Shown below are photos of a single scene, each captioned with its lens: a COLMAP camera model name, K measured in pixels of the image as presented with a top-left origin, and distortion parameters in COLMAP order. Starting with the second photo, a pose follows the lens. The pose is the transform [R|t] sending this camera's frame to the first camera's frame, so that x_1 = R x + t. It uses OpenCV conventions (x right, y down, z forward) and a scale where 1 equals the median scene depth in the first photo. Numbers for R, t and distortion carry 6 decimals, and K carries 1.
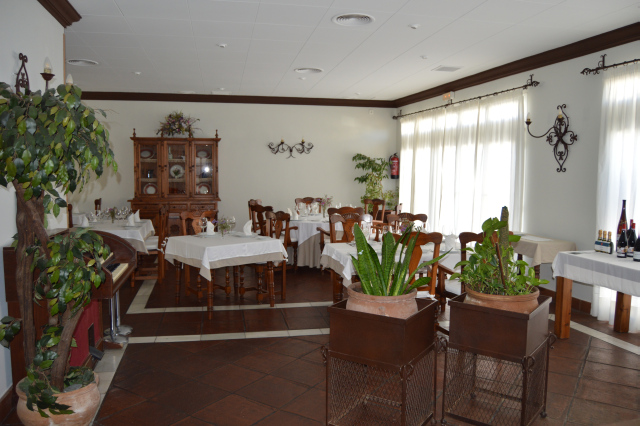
lens RADIAL K [[512.8, 0, 317.6], [0, 512.8, 213.0], [0, 0, 1]] dist [-0.081043, 0.032965]
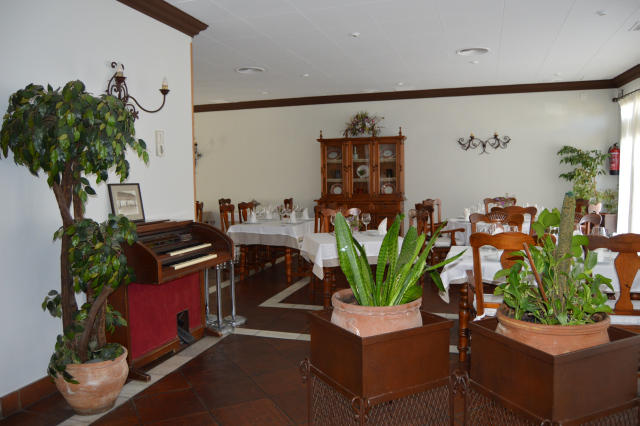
lens RADIAL K [[512.8, 0, 318.5], [0, 512.8, 213.3], [0, 0, 1]] dist [-0.081043, 0.032965]
pose [[0.872640, 0.012732, -0.488199, 0.140563], [-0.018212, 0.999813, -0.006479, 0.008246], [0.488025, 0.014545, 0.872708, 0.086322]]
